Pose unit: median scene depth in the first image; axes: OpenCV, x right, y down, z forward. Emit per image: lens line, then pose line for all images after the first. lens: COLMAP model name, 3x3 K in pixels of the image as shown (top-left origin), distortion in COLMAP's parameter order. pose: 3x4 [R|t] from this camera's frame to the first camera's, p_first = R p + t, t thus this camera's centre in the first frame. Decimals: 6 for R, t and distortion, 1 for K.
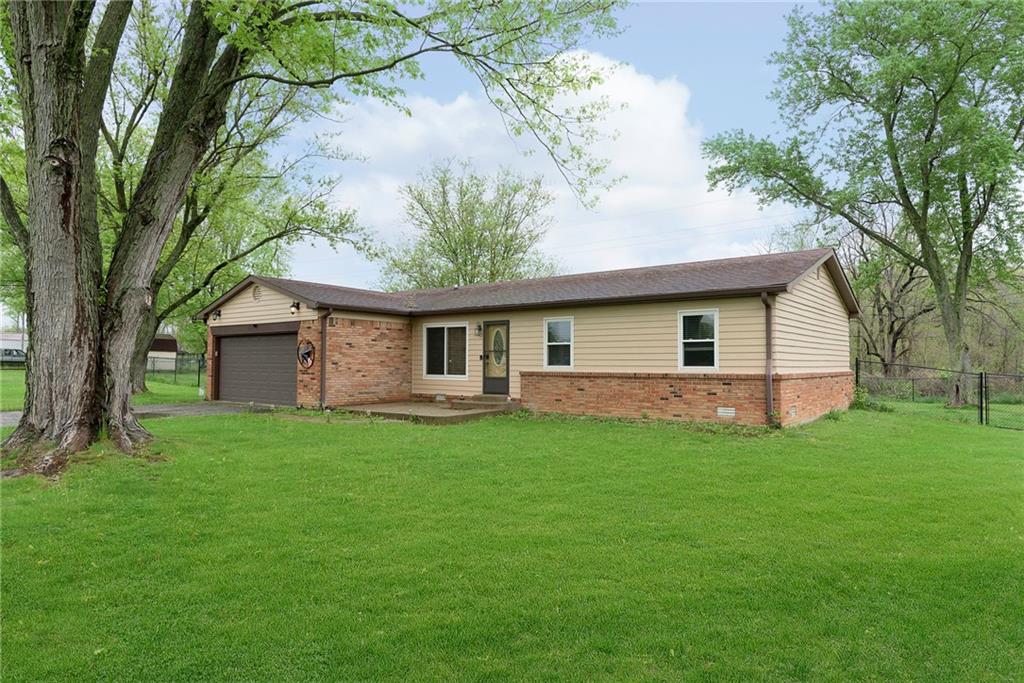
lens RADIAL K [[633.9, 0, 511.7], [0, 633.9, 344.7], [0, 0, 1]] dist [0.000705, -0.000049]
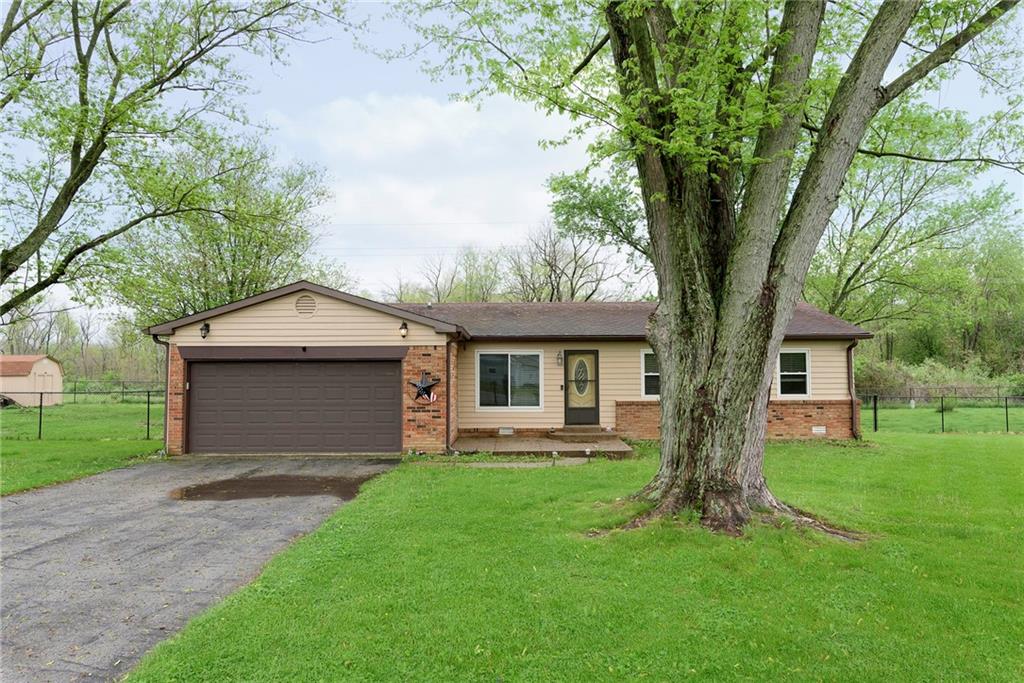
lens RADIAL K [[704.2, 0, 510.6], [0, 704.2, 344.0], [0, 0, 1]] dist [0.002823, -0.000697]
pose [[0.776024, 0.022589, 0.630299, -0.796494], [-0.011052, 0.999692, -0.022221, -0.021682], [-0.630607, 0.010278, 0.776034, 0.220538]]
